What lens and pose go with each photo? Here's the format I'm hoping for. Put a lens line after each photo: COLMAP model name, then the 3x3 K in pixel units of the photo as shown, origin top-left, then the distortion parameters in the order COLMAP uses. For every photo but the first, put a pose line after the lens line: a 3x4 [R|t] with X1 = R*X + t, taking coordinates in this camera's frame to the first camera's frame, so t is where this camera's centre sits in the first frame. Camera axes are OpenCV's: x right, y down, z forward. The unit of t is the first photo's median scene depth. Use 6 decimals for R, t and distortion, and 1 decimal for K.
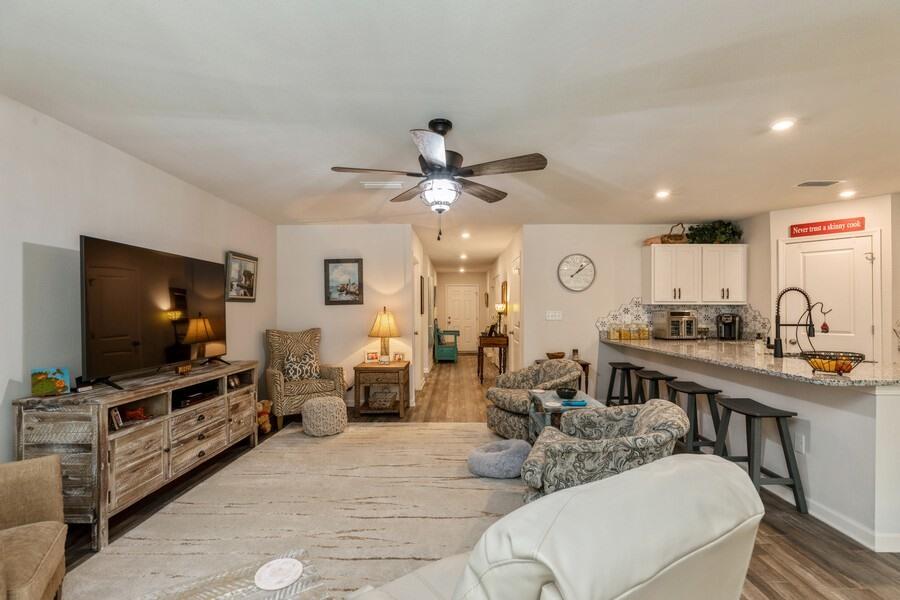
lens RADIAL K [[417.4, 0, 449.3], [0, 417.4, 311.5], [0, 0, 1]] dist [0.001947, 0.000068]
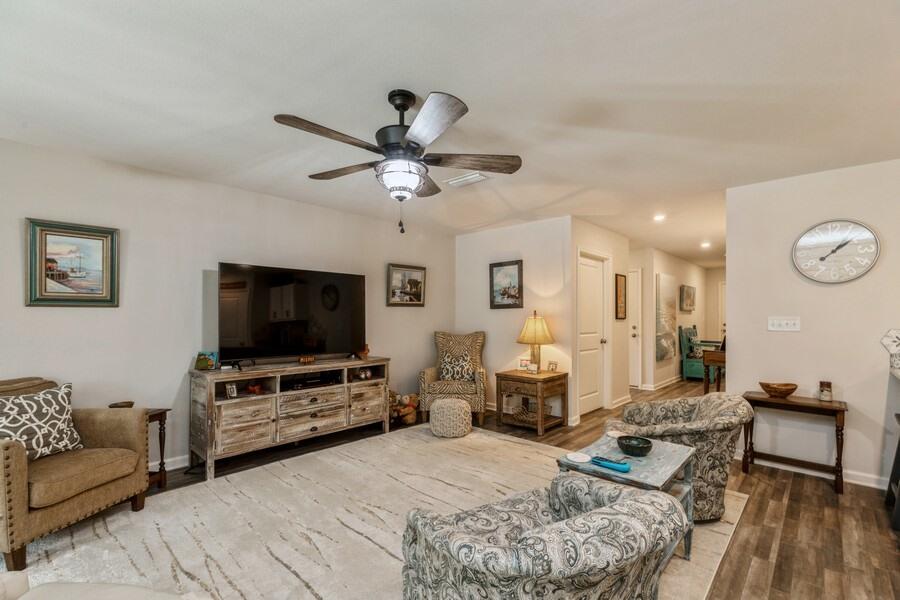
lens RADIAL K [[403.1, 0, 449.8], [0, 403.1, 317.3], [0, 0, 1]] dist [0.009387, -0.000225]
pose [[0.743779, 0.008654, -0.668370, 0.393492], [-0.006249, 0.999963, 0.005994, -0.001105], [0.668397, -0.000282, 0.743805, 0.292596]]
